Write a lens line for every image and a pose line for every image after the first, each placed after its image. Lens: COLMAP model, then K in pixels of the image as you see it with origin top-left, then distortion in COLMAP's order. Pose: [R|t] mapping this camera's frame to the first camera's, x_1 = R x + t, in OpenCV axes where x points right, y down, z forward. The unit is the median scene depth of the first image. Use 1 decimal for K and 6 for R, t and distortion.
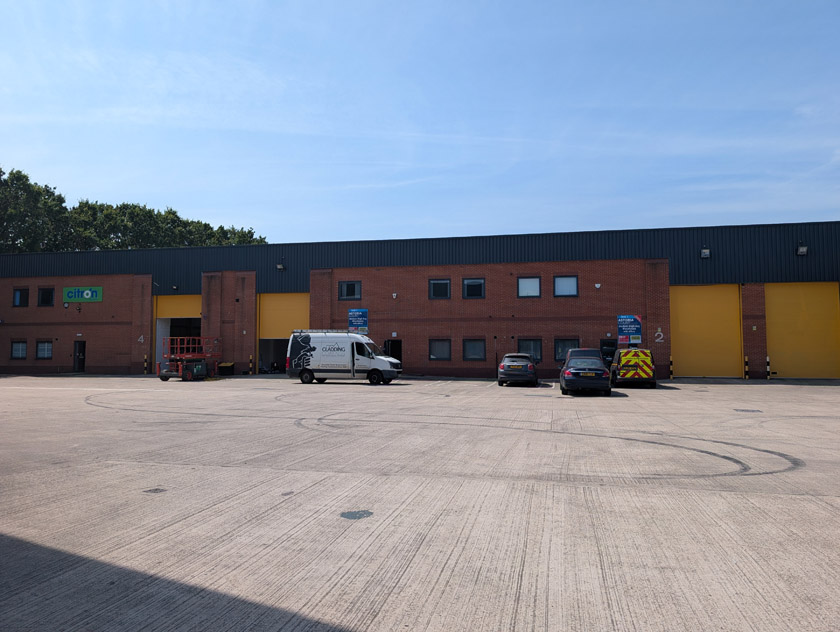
lens RADIAL K [[605.5, 0, 421.0], [0, 605.5, 320.8], [0, 0, 1]] dist [0.030234, -0.006021]
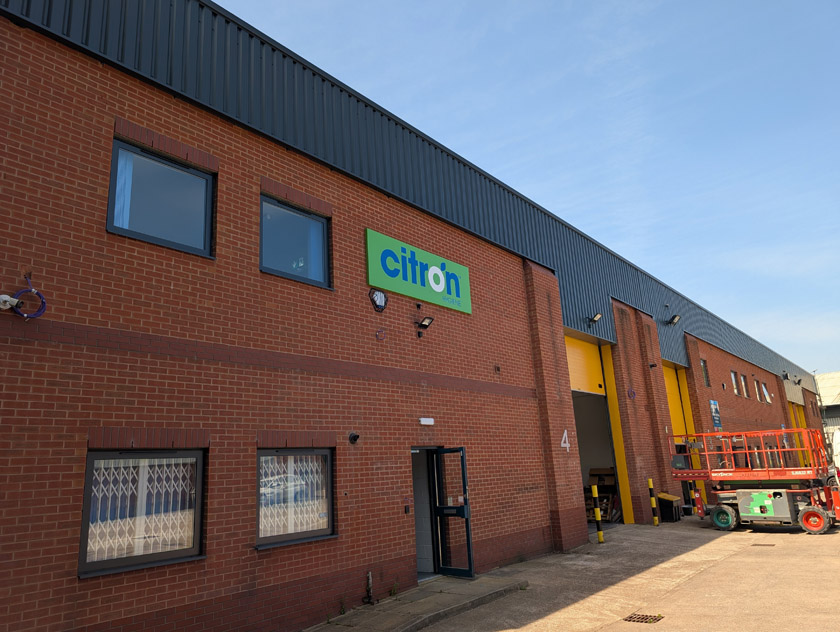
lens RADIAL K [[605.5, 0, 421.0], [0, 605.5, 320.8], [0, 0, 1]] dist [0.030234, -0.006021]
pose [[0.447296, 0.193201, 0.873269, -0.795294], [0.008917, 0.975378, -0.220359, 0.037945], [-0.894341, 0.106352, 0.434560, 0.887610]]
